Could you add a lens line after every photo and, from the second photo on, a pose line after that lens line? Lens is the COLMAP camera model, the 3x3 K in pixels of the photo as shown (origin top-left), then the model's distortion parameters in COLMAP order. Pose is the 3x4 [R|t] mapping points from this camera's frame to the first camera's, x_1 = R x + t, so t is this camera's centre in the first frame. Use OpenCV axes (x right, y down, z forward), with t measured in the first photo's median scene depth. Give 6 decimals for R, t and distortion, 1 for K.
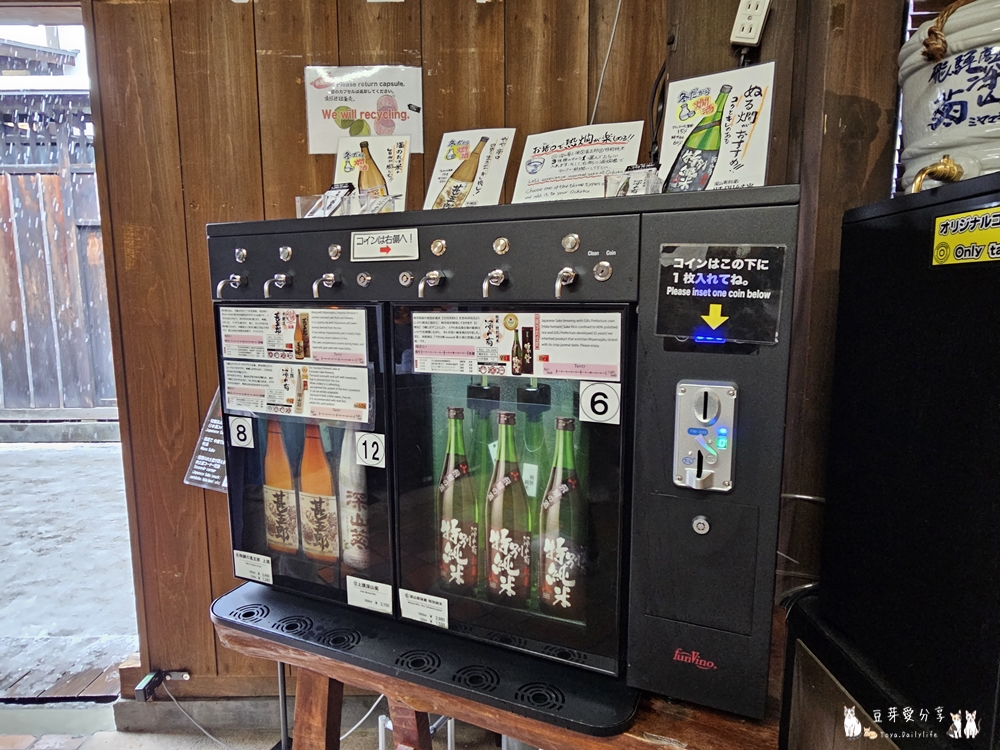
lens RADIAL K [[612.2, 0, 491.0], [0, 612.2, 371.8], [0, 0, 1]] dist [-0.005238, 0.002440]
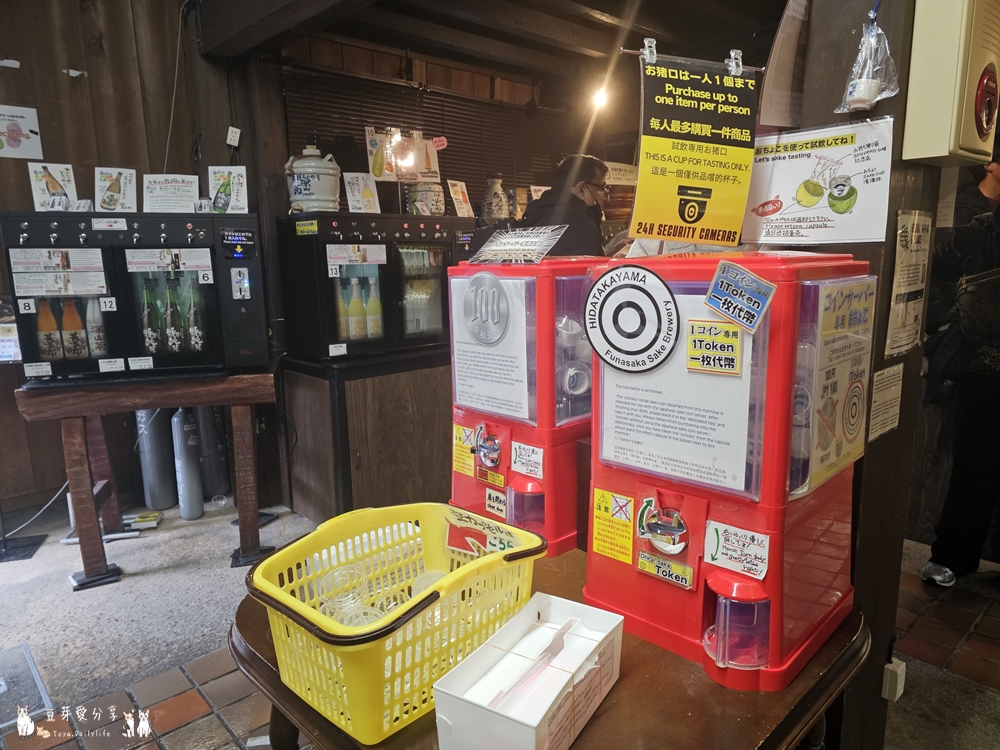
lens RADIAL K [[671.1, 0, 519.0], [0, 671.1, 383.9], [0, 0, 1]] dist [0.051869, -0.049178]
pose [[0.719652, -0.139226, 0.680233, -1.019256], [0.094759, 0.990217, 0.102421, 0.356581], [-0.687838, -0.009249, 0.725805, -2.435853]]
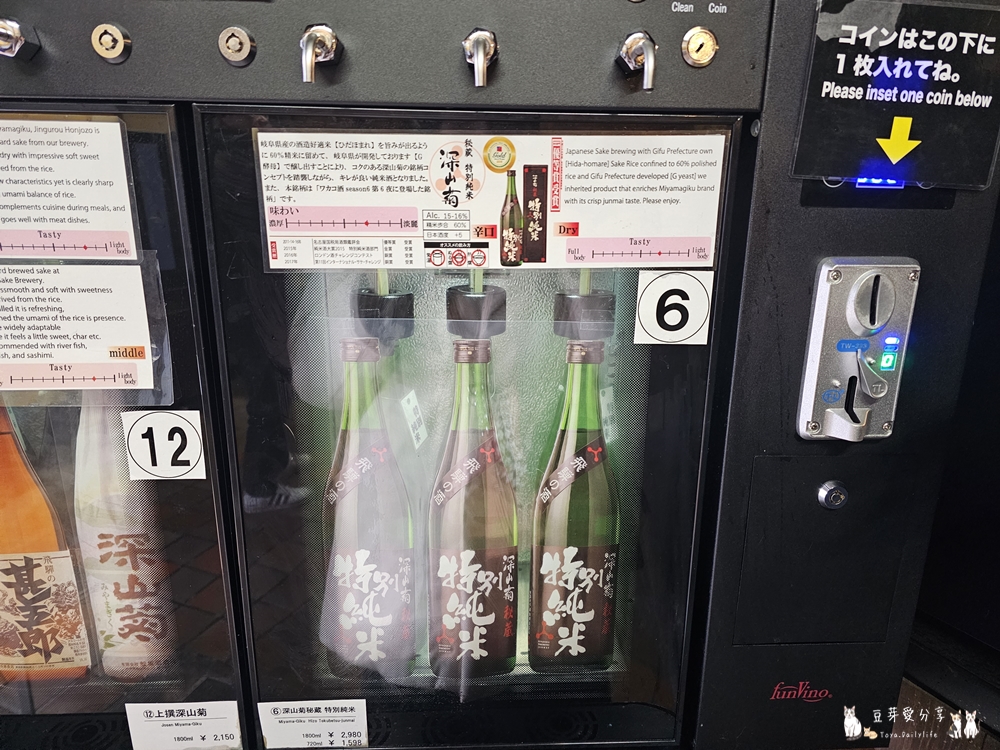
lens RADIAL K [[671.1, 0, 513.0], [0, 671.1, 373.1], [0, 0, 1]] dist [0.051869, -0.049178]
pose [[0.886909, -0.104578, 0.449952, -0.204715], [0.044346, 0.988814, 0.142409, 0.013756], [-0.459812, -0.106350, 0.881625, 0.474988]]
